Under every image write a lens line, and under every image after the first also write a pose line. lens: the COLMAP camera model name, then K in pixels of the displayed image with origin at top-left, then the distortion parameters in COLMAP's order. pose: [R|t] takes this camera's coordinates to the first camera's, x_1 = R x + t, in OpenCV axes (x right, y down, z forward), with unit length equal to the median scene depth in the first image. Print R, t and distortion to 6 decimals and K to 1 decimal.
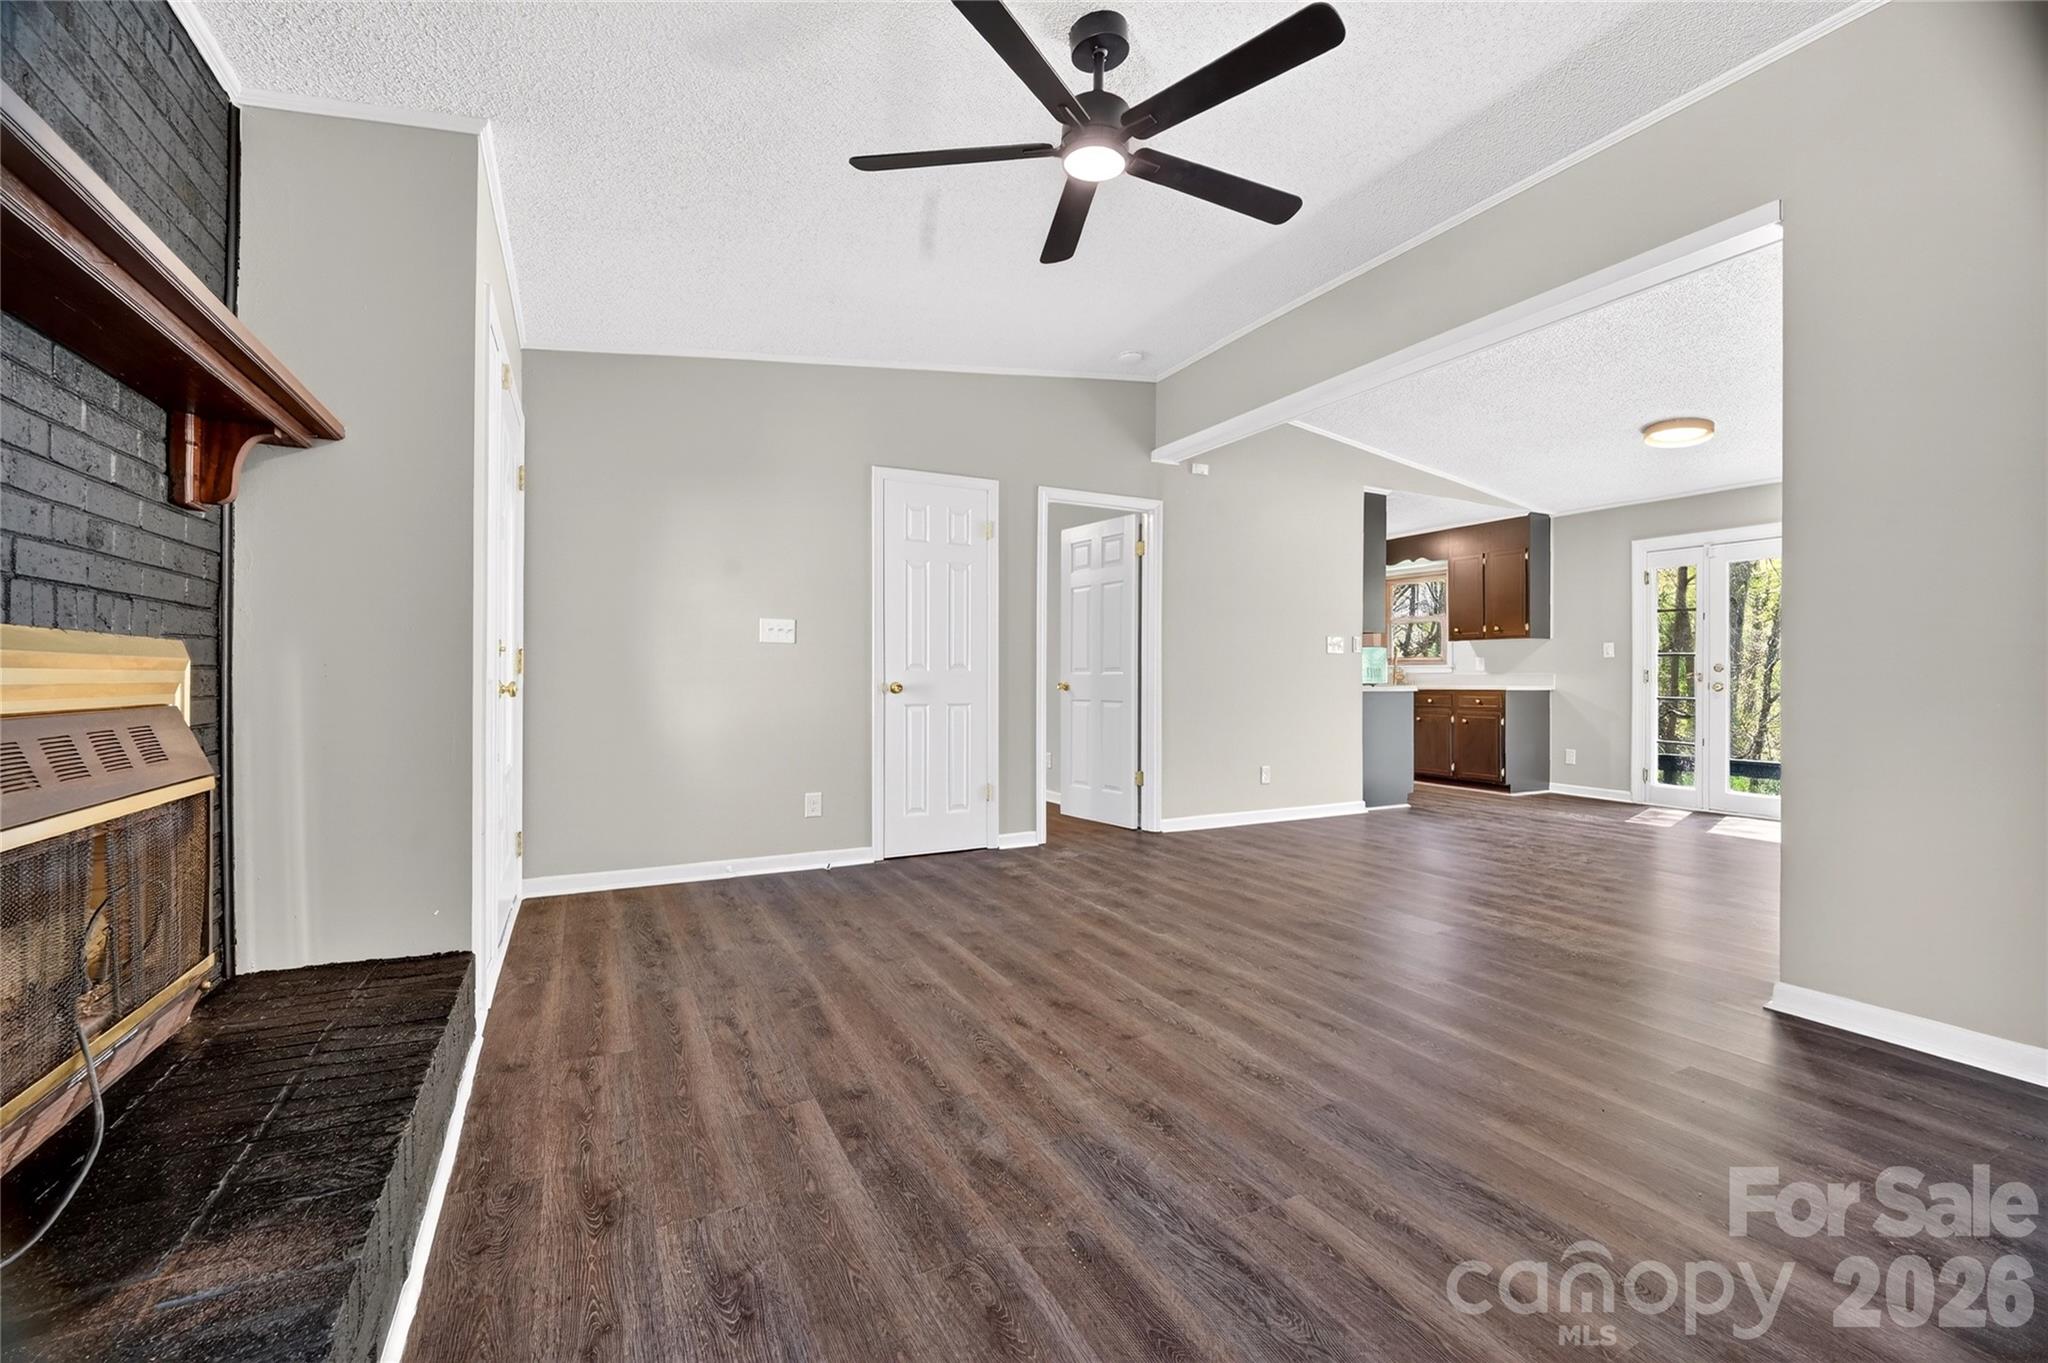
lens RADIAL K [[858.3, 0, 1003.6], [0, 858.3, 687.2], [0, 0, 1]] dist [-0.018117, -0.000728]
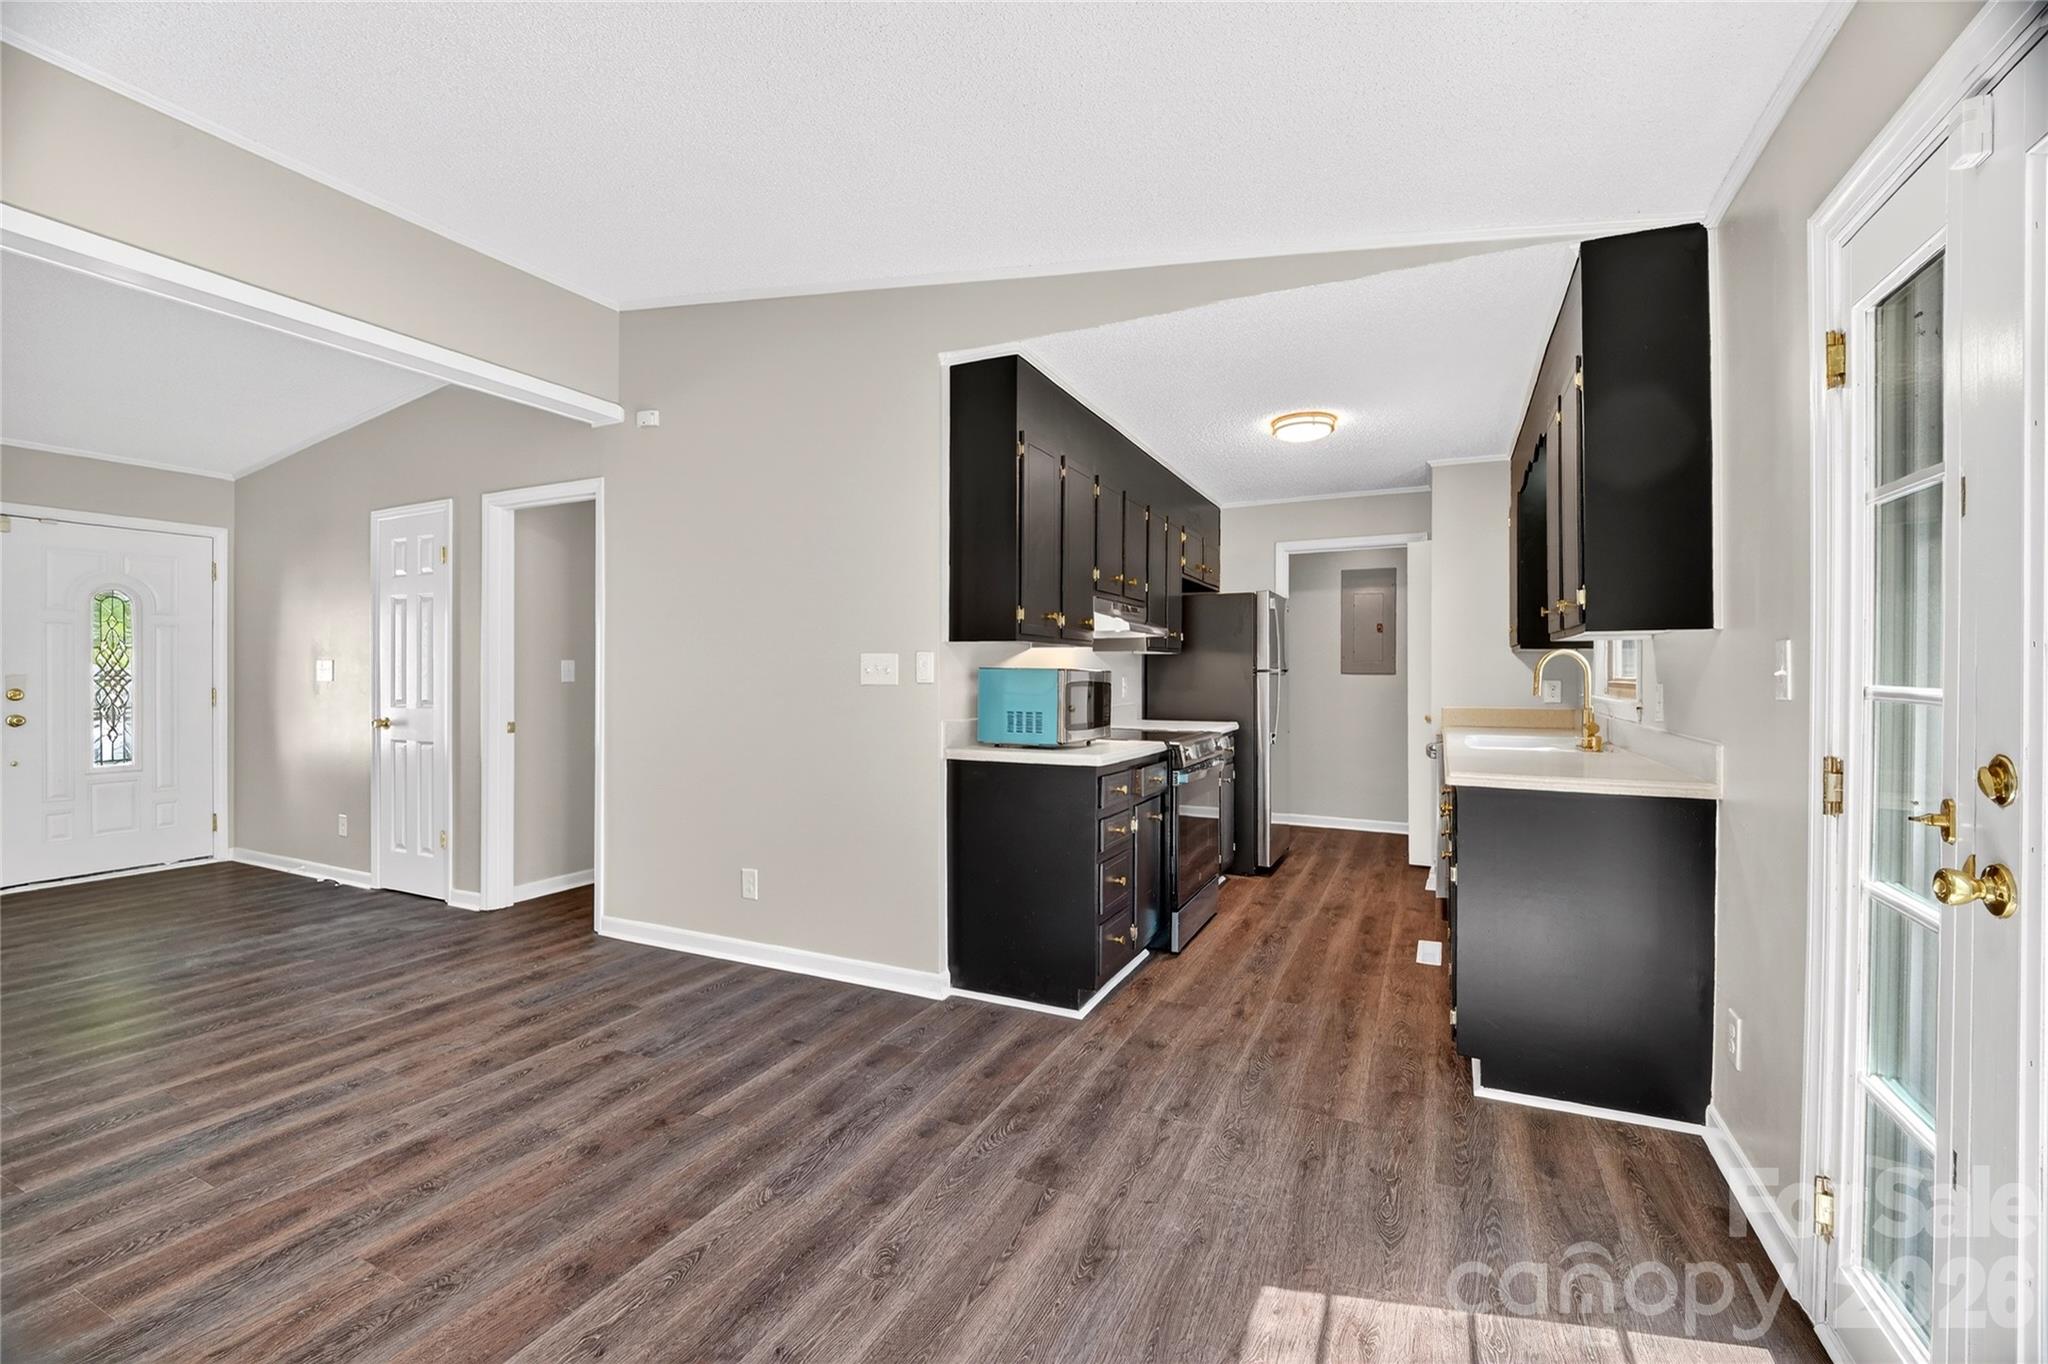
lens RADIAL K [[858.3, 0, 1020.3], [0, 858.3, 680.5], [0, 0, 1]] dist [-0.018117, -0.000728]
pose [[0.610970, 0.003592, -0.791646, 1.719147], [-0.018485, 0.999782, -0.009730, -0.080112], [0.791438, 0.020579, 0.610903, 1.482625]]
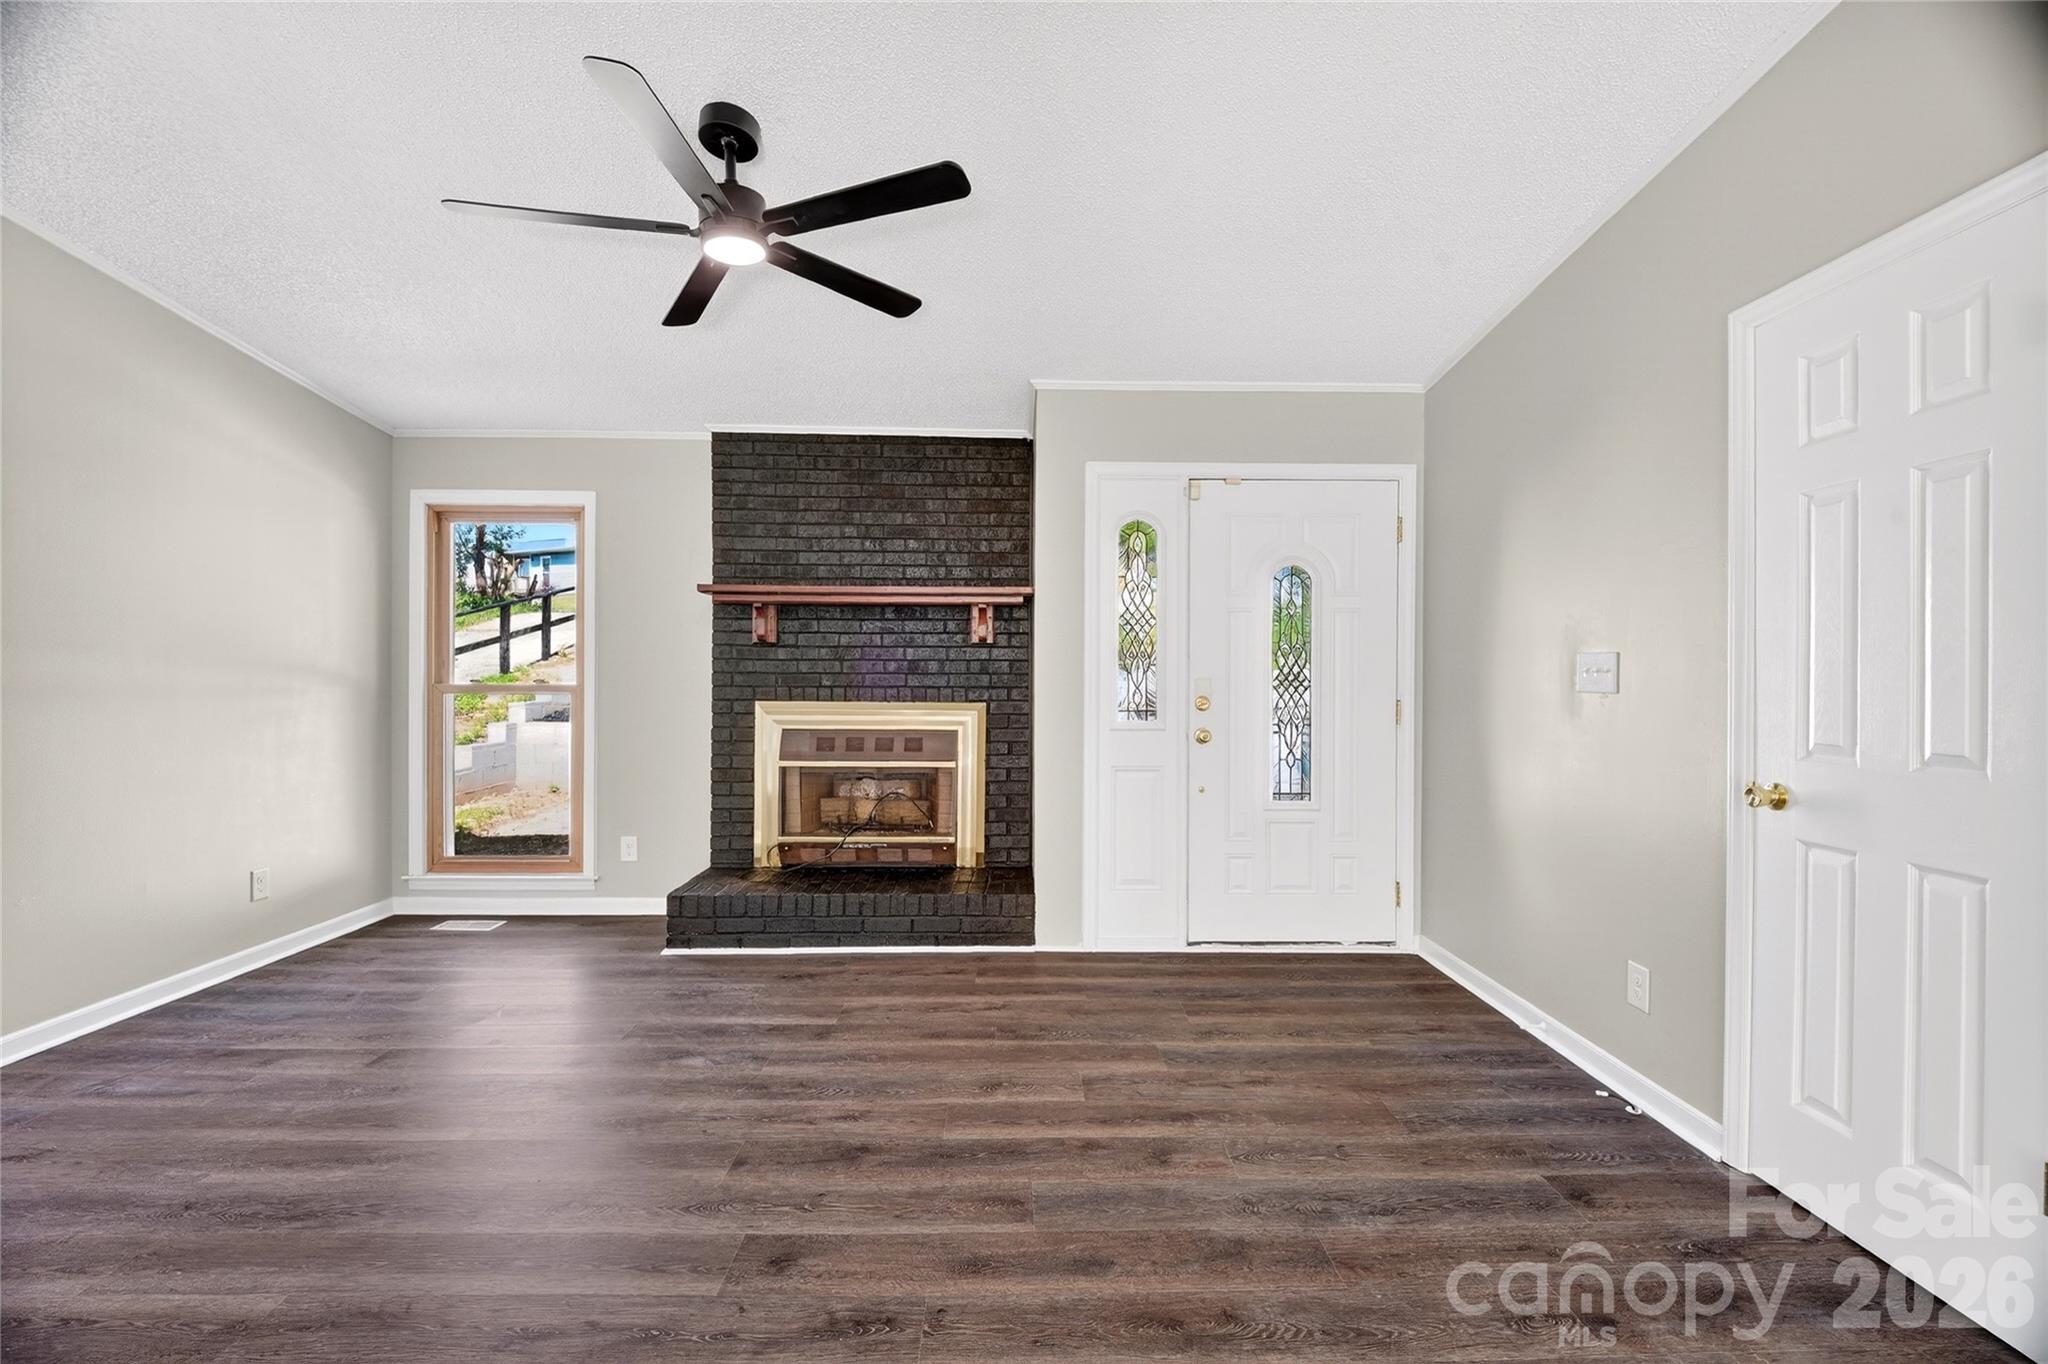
lens RADIAL K [[858.3, 0, 1034.5], [0, 858.3, 678.3], [0, 0, 1]] dist [-0.018117, -0.000728]
pose [[-0.423886, 0.002038, -0.905713, 0.629124], [-0.021347, 0.999697, 0.012240, -0.083156], [0.905464, 0.024523, -0.423714, 1.271252]]
